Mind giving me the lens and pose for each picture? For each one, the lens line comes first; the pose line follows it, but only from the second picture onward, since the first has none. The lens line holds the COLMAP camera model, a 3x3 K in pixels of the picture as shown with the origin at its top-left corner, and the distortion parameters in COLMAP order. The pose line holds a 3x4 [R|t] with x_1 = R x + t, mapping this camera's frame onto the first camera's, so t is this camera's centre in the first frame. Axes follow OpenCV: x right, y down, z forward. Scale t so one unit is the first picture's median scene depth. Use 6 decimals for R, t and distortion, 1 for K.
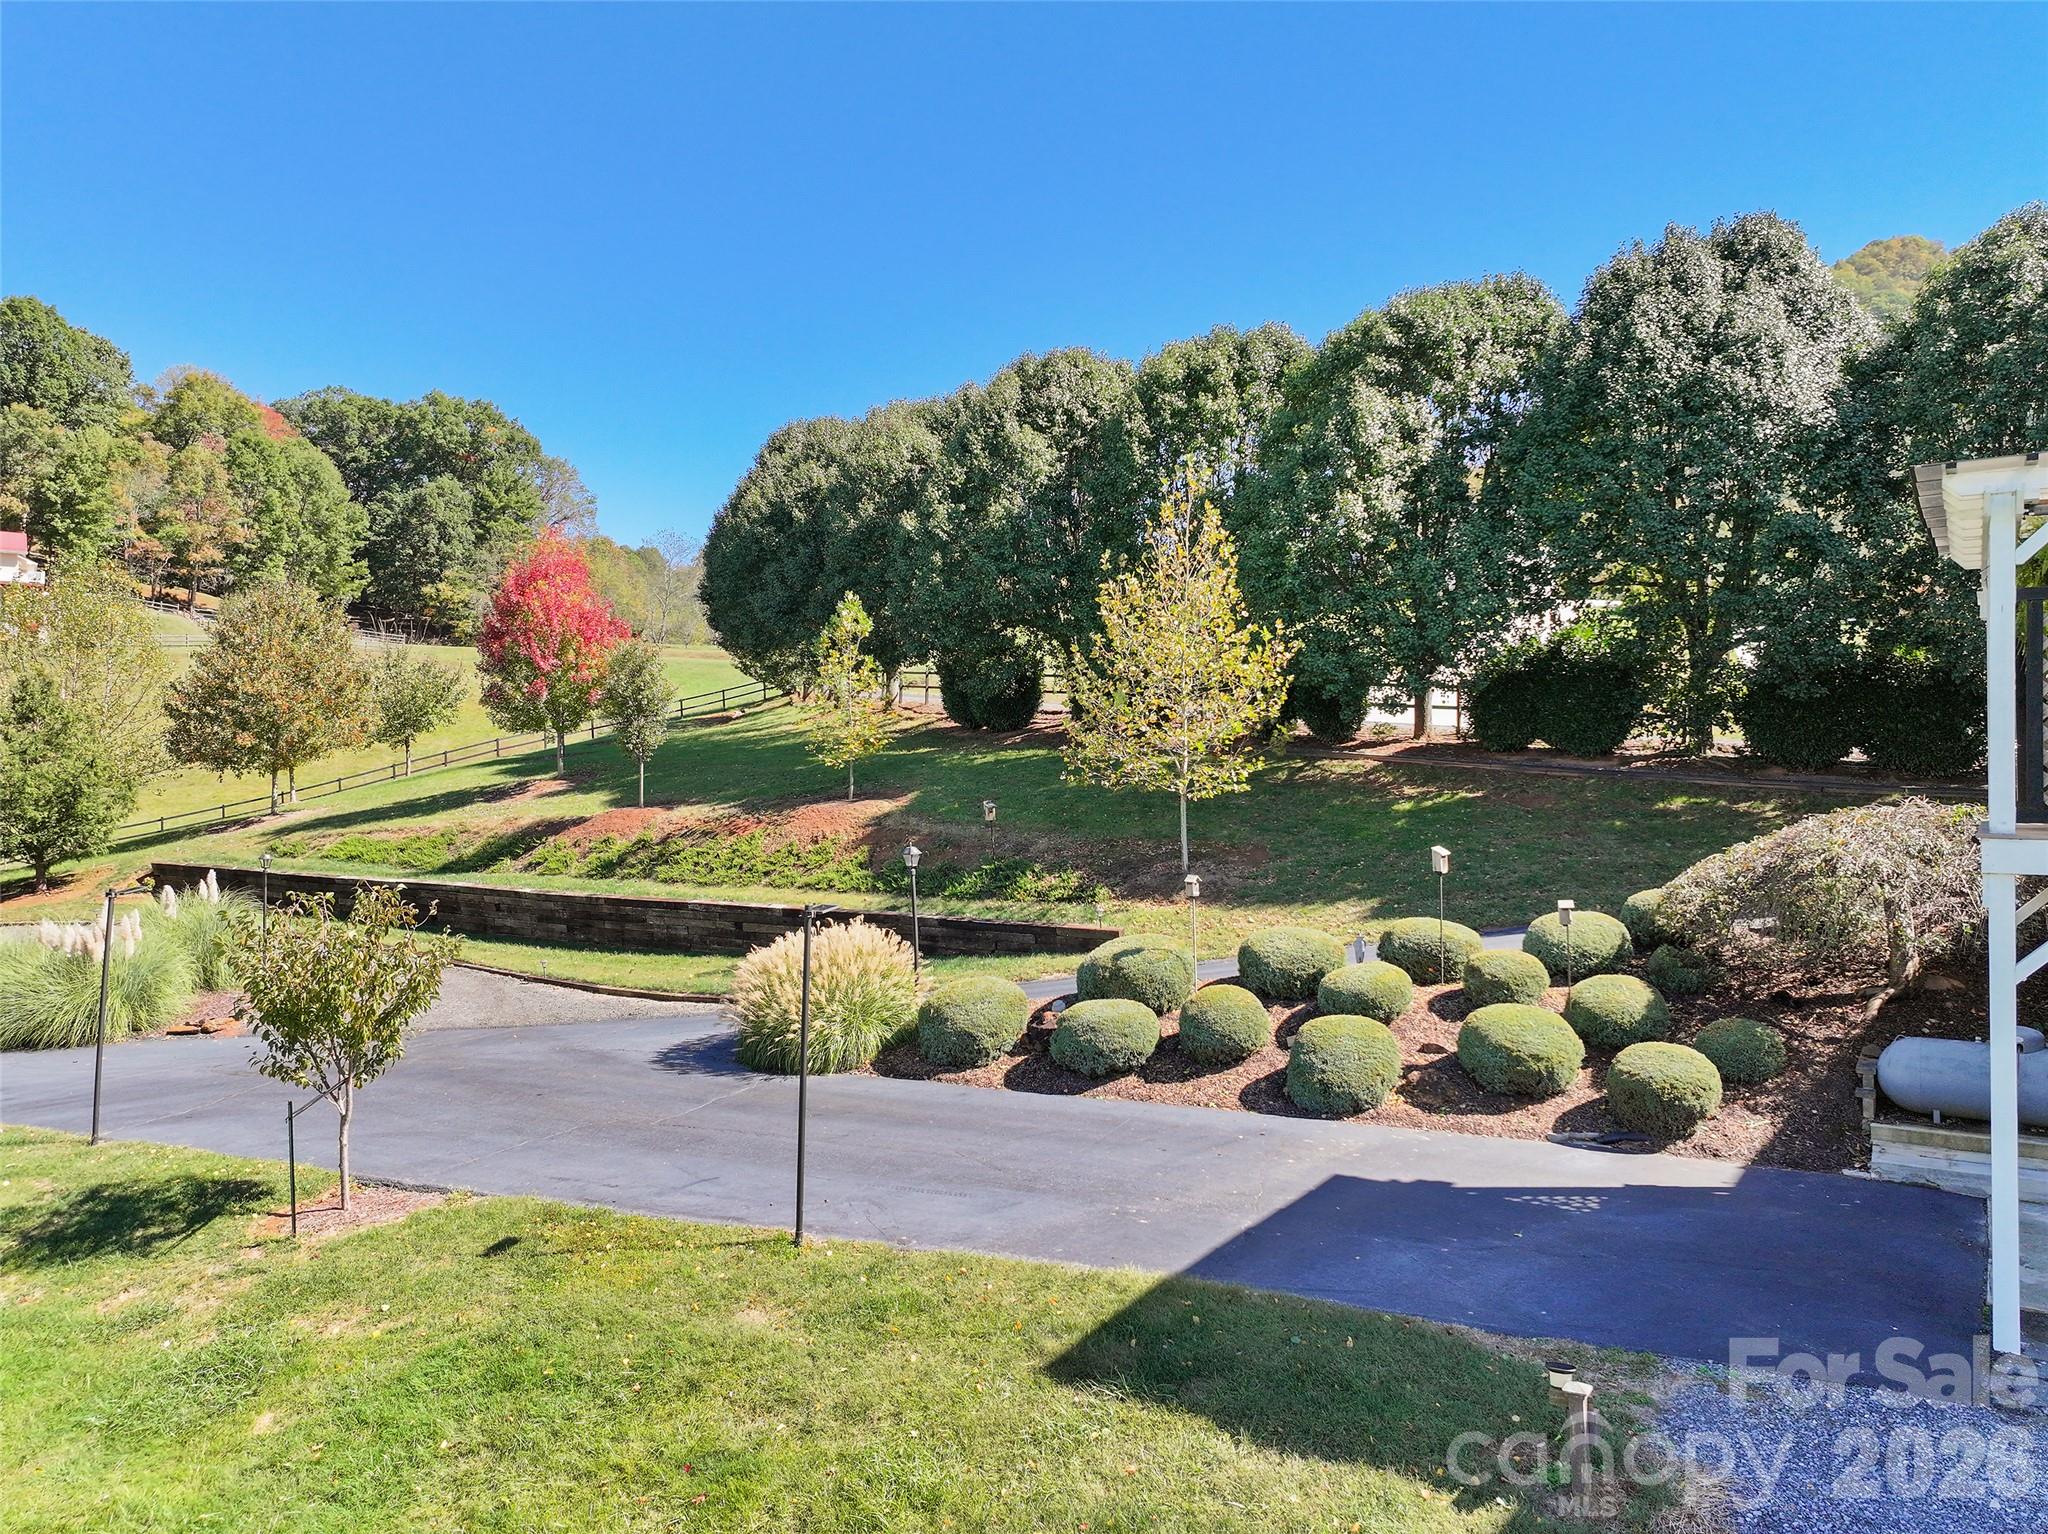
lens RADIAL K [[1432.0, 0, 1032.2], [0, 1432.0, 764.4], [0, 0, 1]] dist [0.002322, 0.005640]
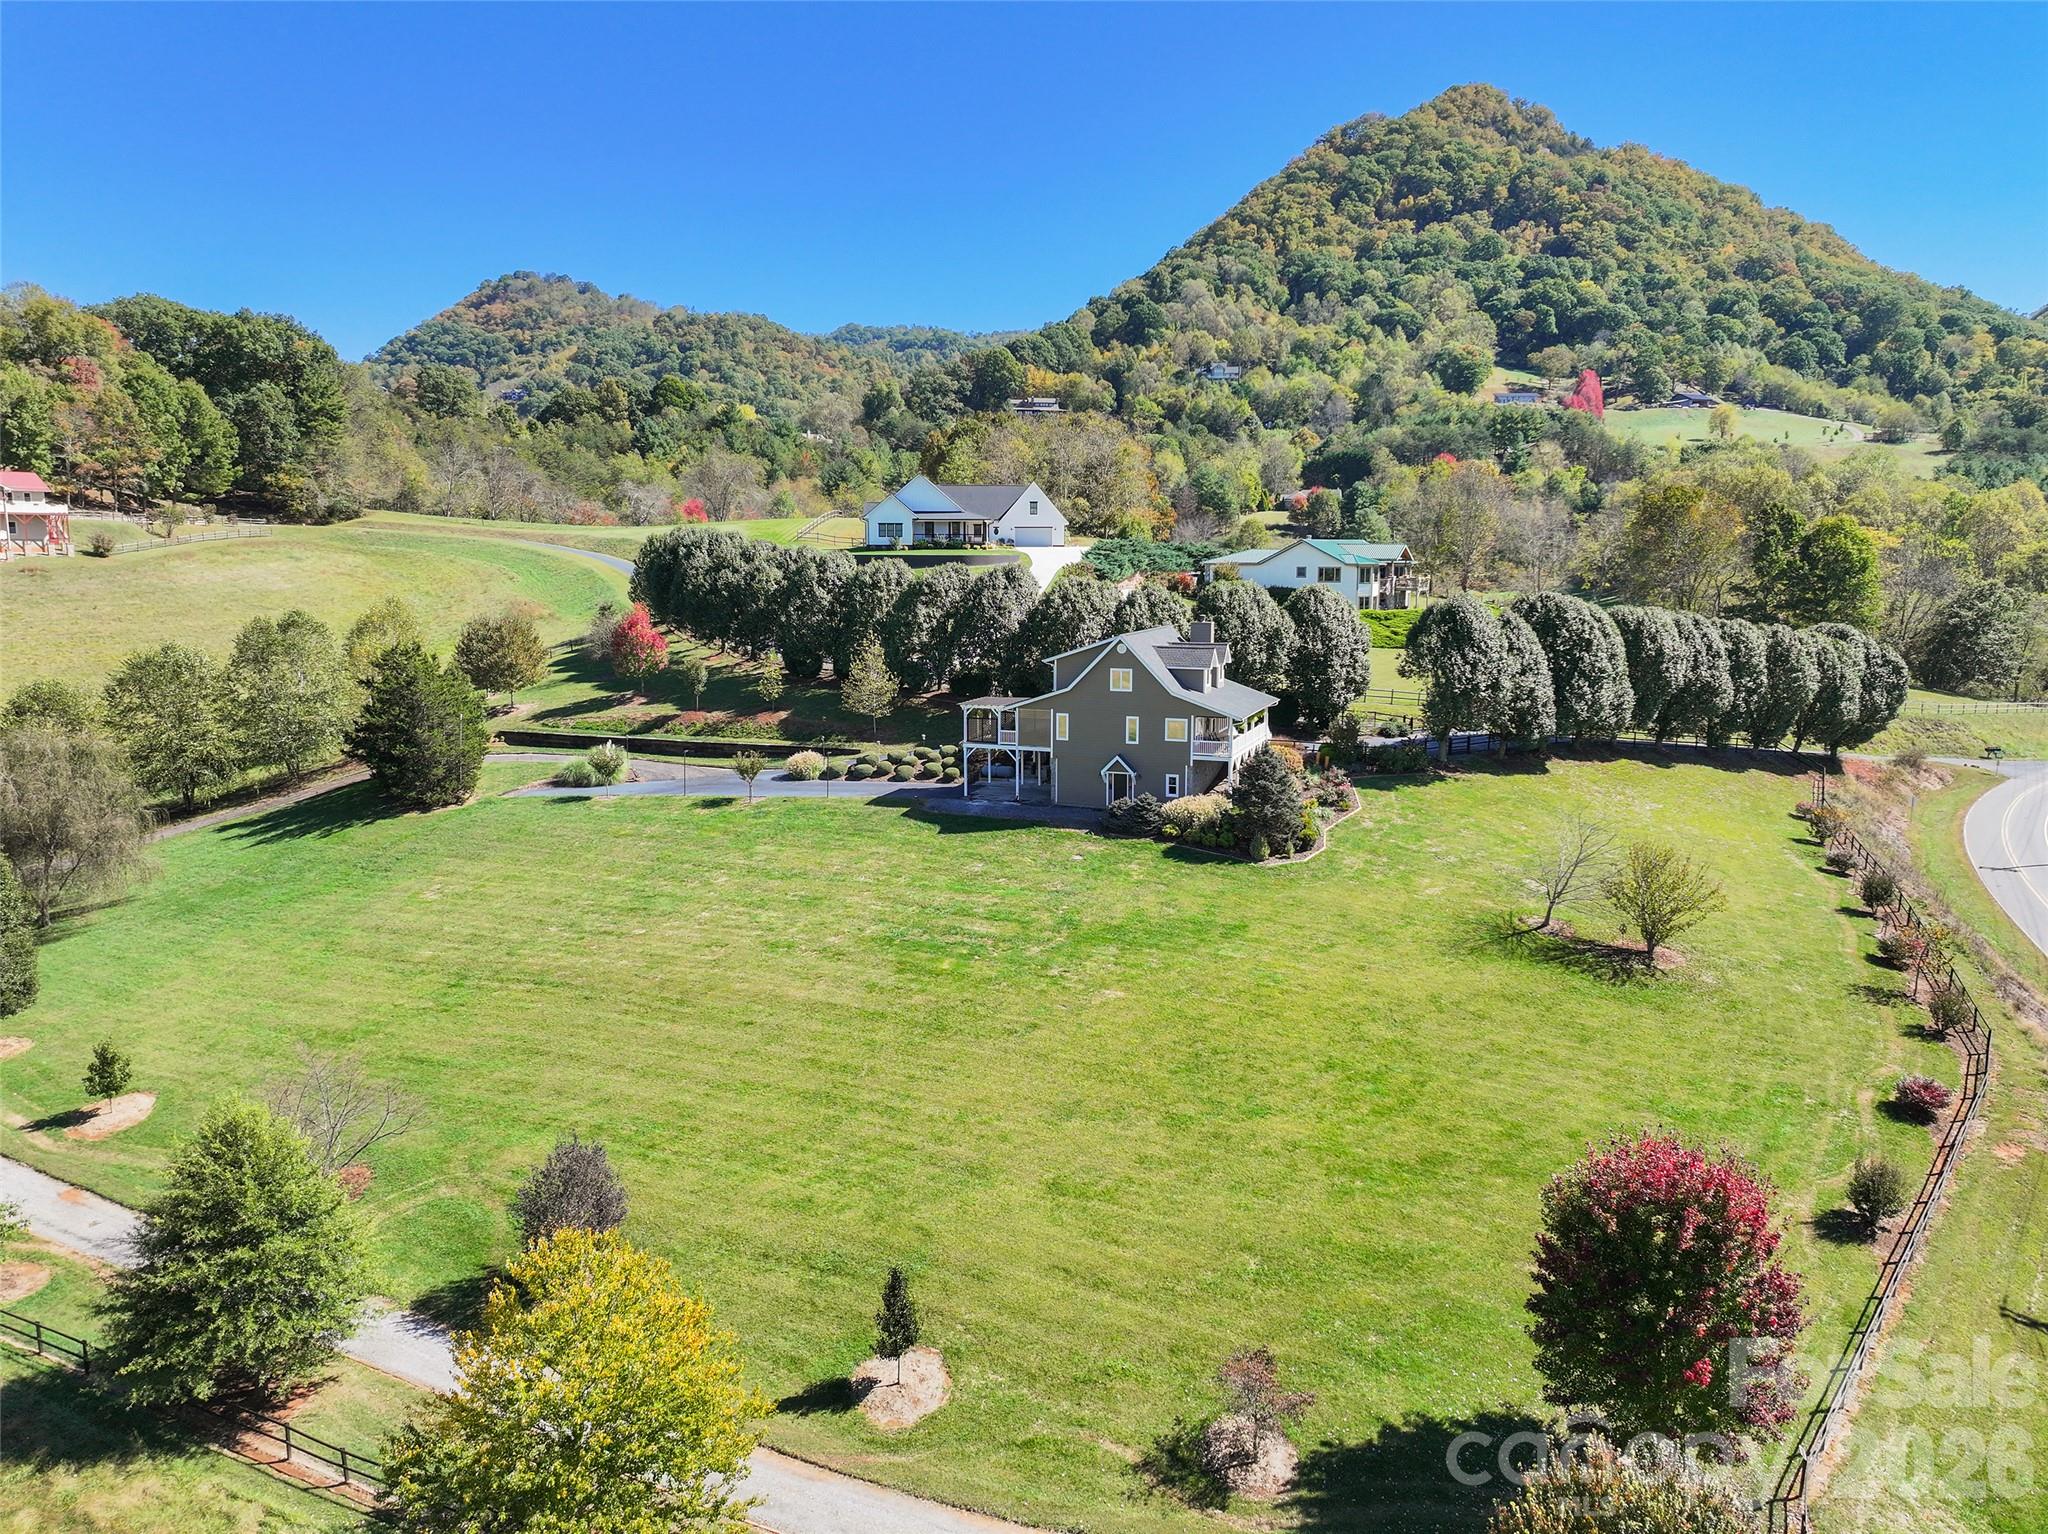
lens RADIAL K [[1432.0, 0, 1032.9], [0, 1432.0, 760.4], [0, 0, 1]] dist [0.002322, 0.005640]
pose [[0.972693, -0.034385, 0.229535, -0.223150], [-0.001009, 0.988329, 0.152333, -0.266557], [-0.232094, -0.148405, 0.961306, -1.716913]]
